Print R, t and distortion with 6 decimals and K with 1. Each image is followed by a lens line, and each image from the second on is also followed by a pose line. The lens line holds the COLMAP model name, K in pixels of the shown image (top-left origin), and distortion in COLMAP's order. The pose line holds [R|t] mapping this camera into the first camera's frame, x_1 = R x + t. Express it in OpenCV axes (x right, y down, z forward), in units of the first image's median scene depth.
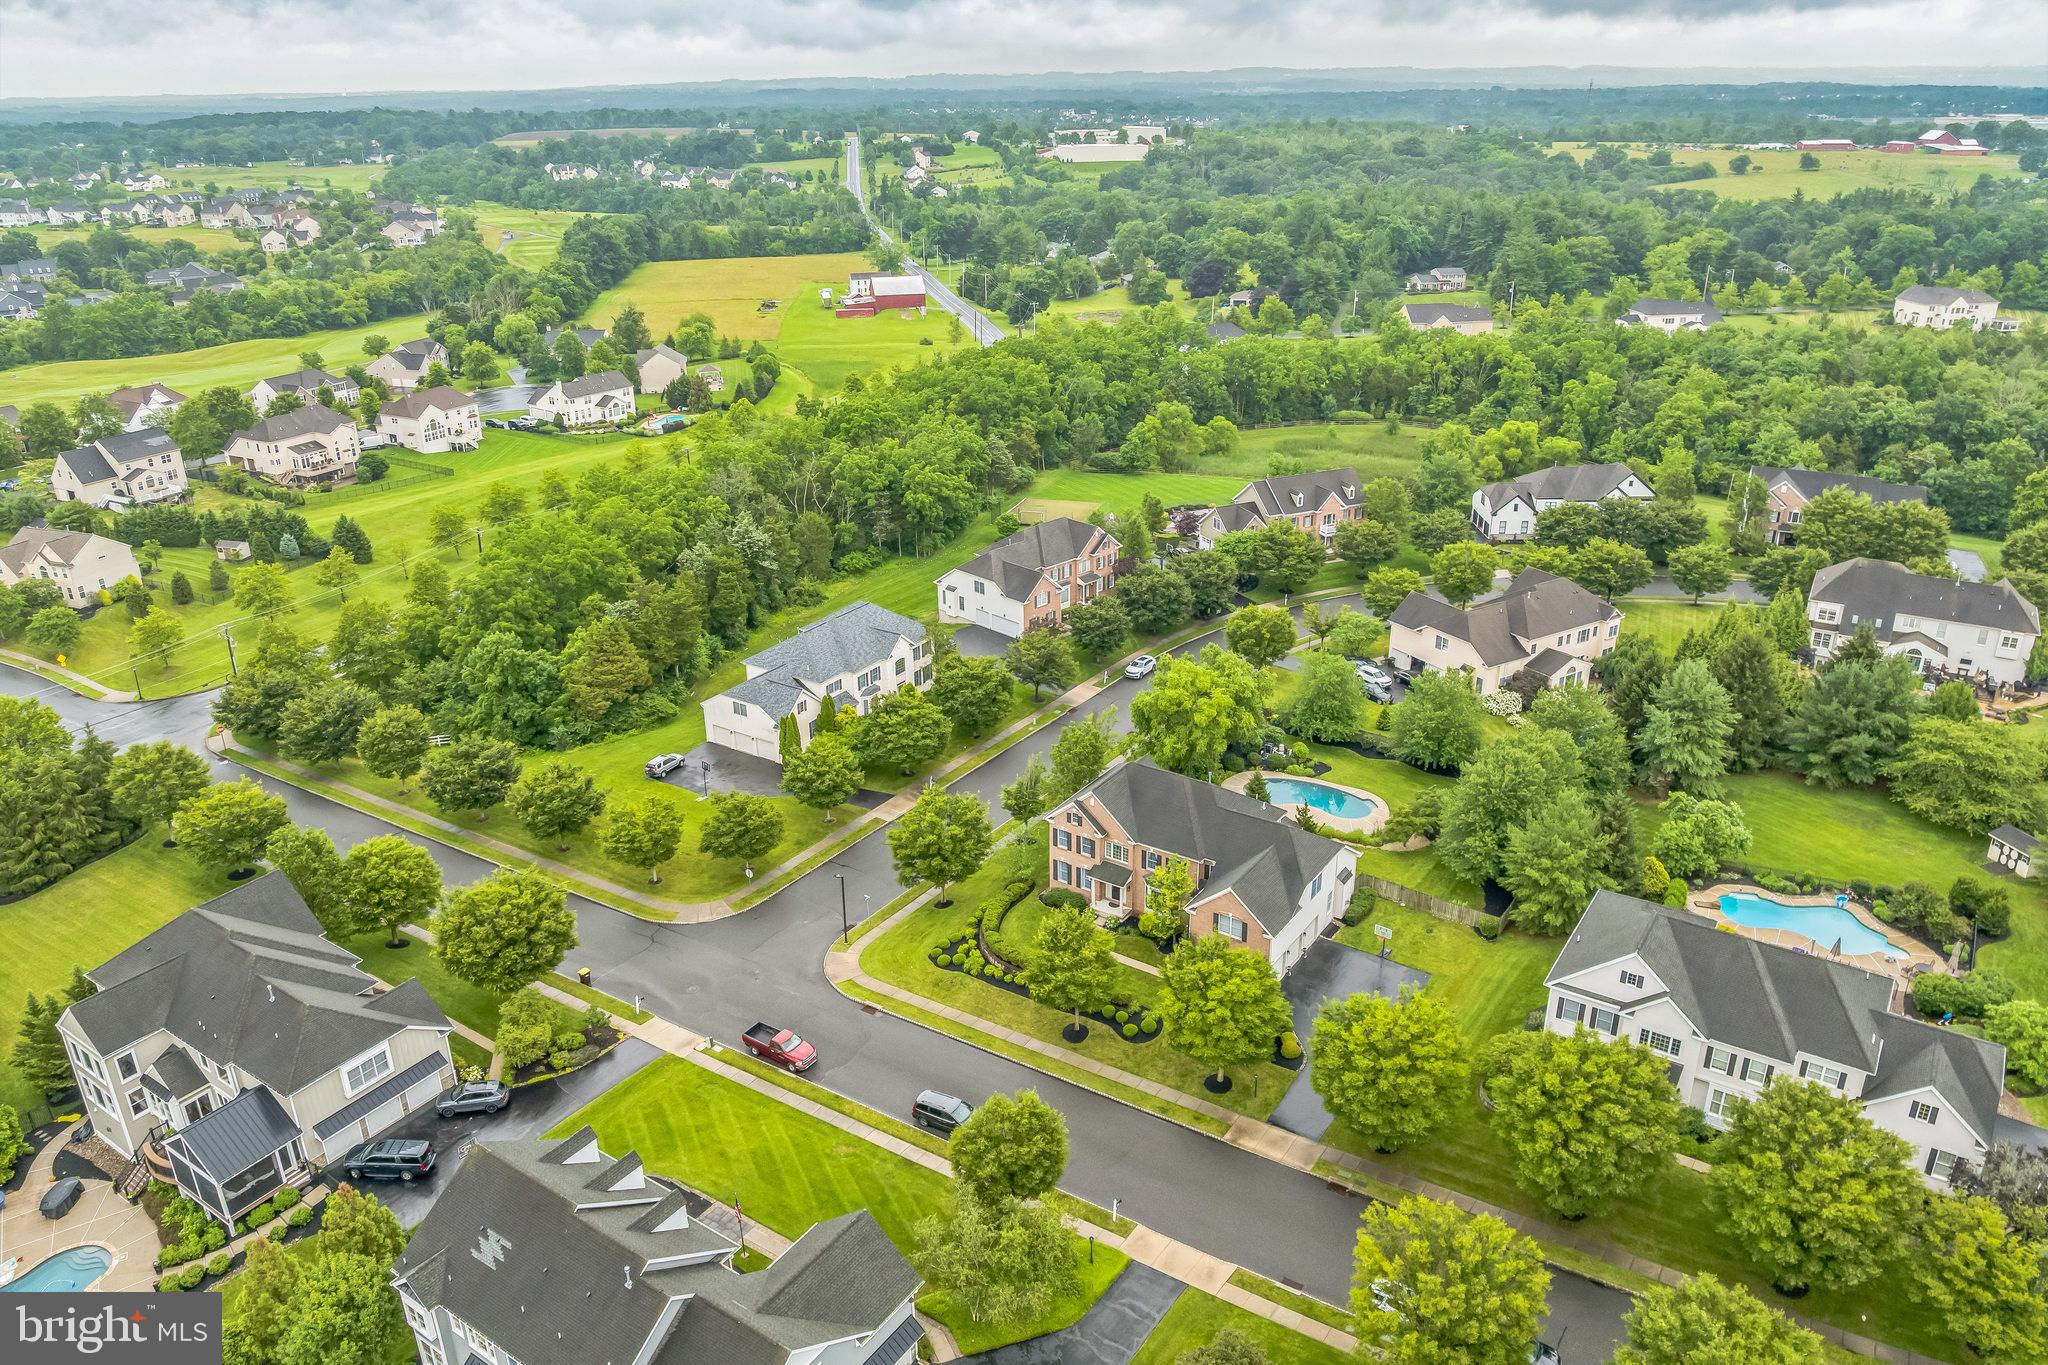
lens RADIAL K [[1430.2, 0, 1024.0], [0, 1430.2, 682.5], [0, 0, 1]] dist [-0.019178, -0.038122]
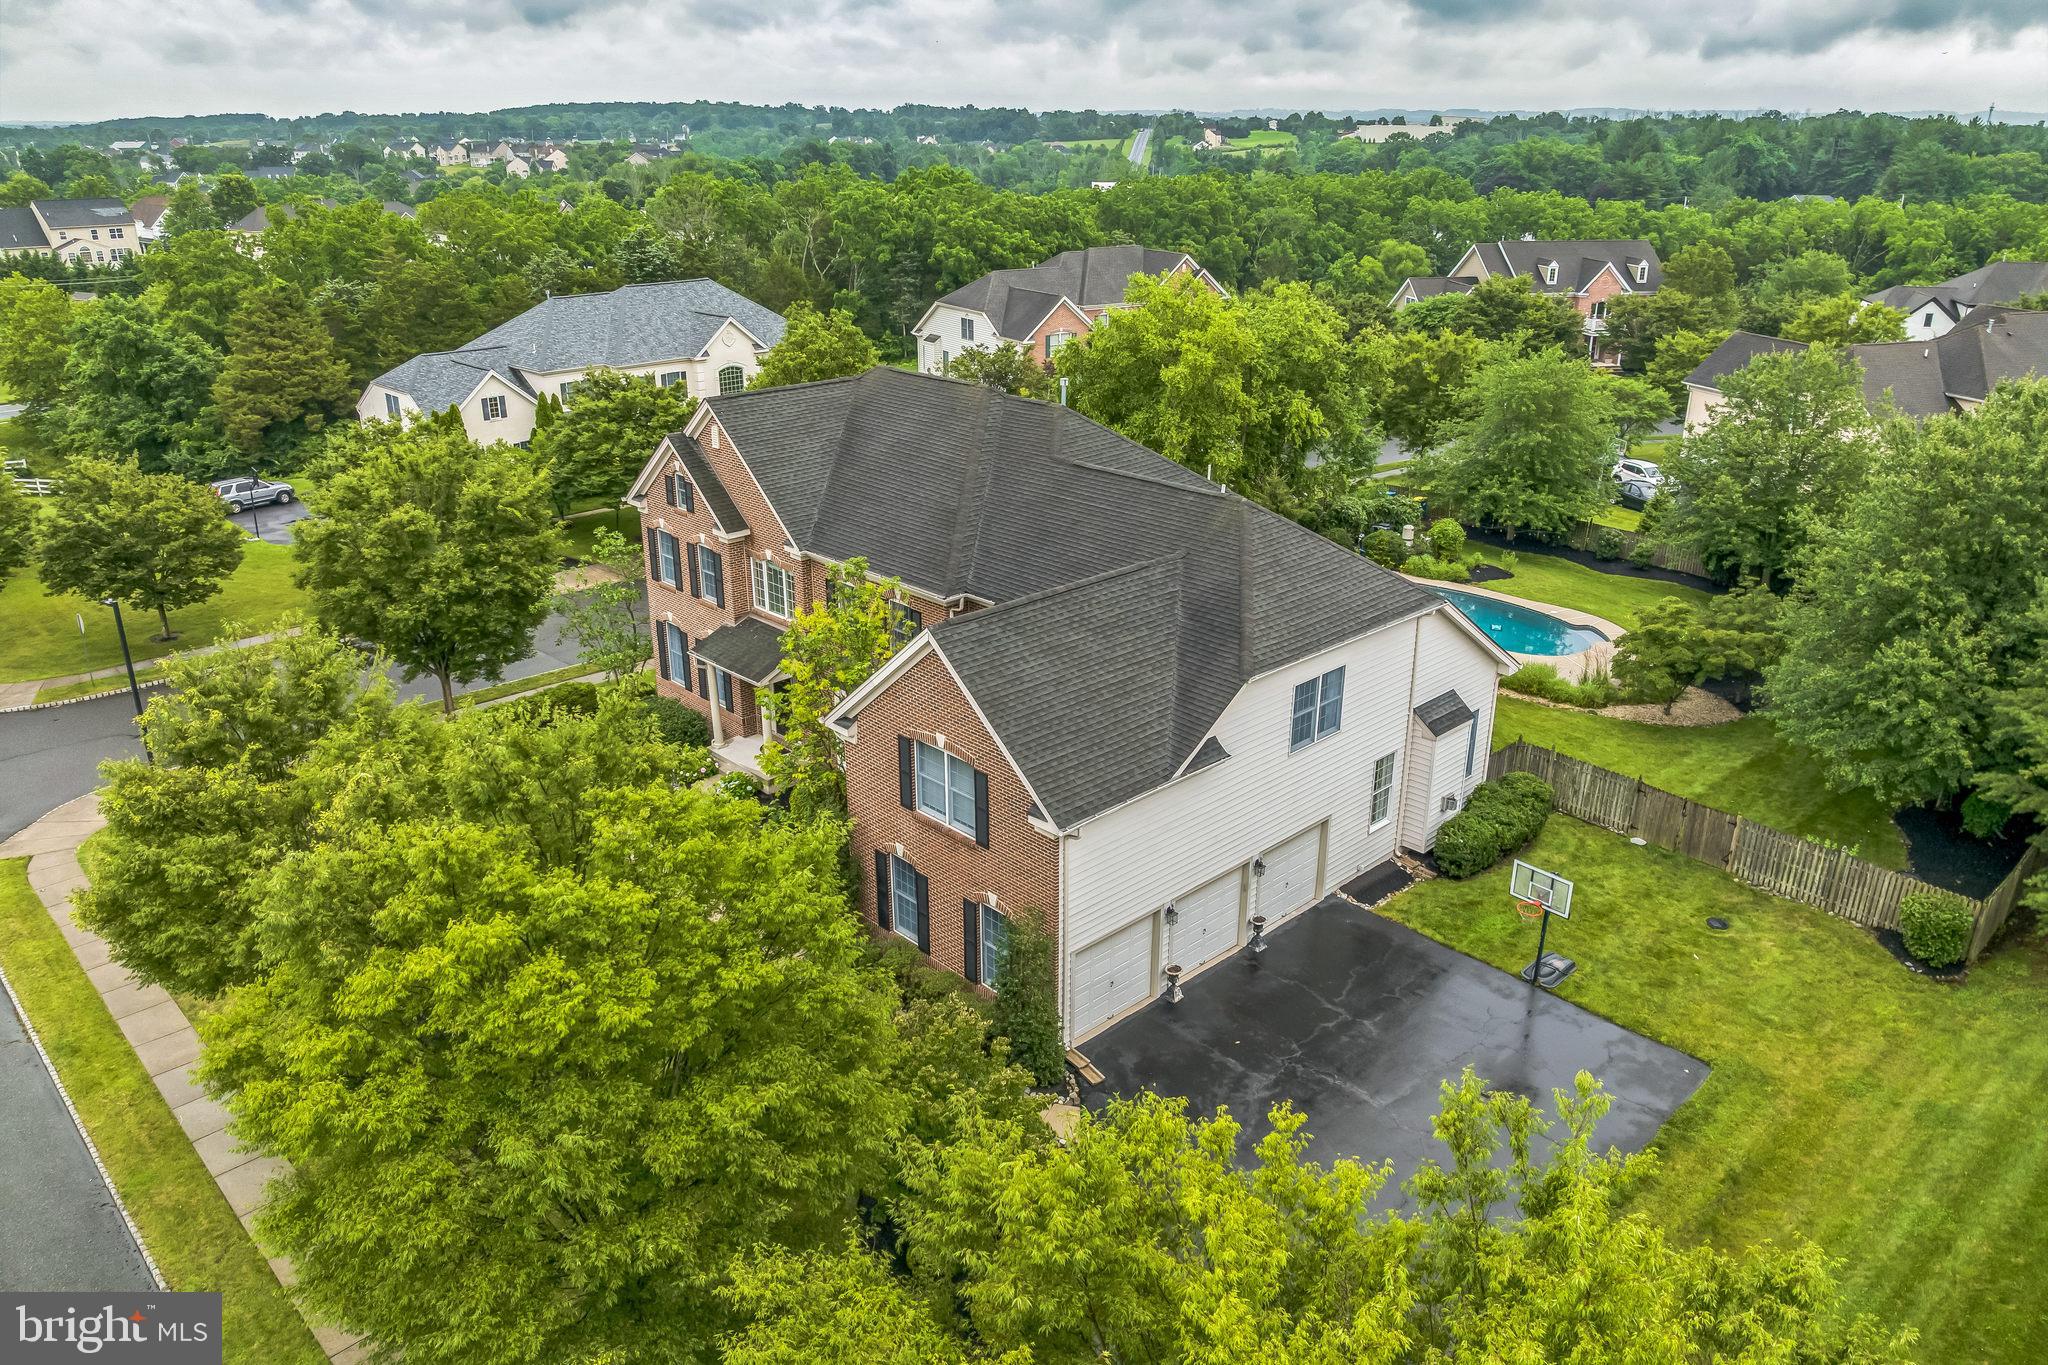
lens RADIAL K [[1430.2, 0, 1024.0], [0, 1430.2, 682.5], [0, 0, 1]] dist [-0.019178, -0.038122]
pose [[0.977195, 0.088314, -0.193108, 0.191230], [-0.092891, 0.995567, -0.014764, 0.139237], [0.190948, 0.032365, 0.981066, 0.666431]]
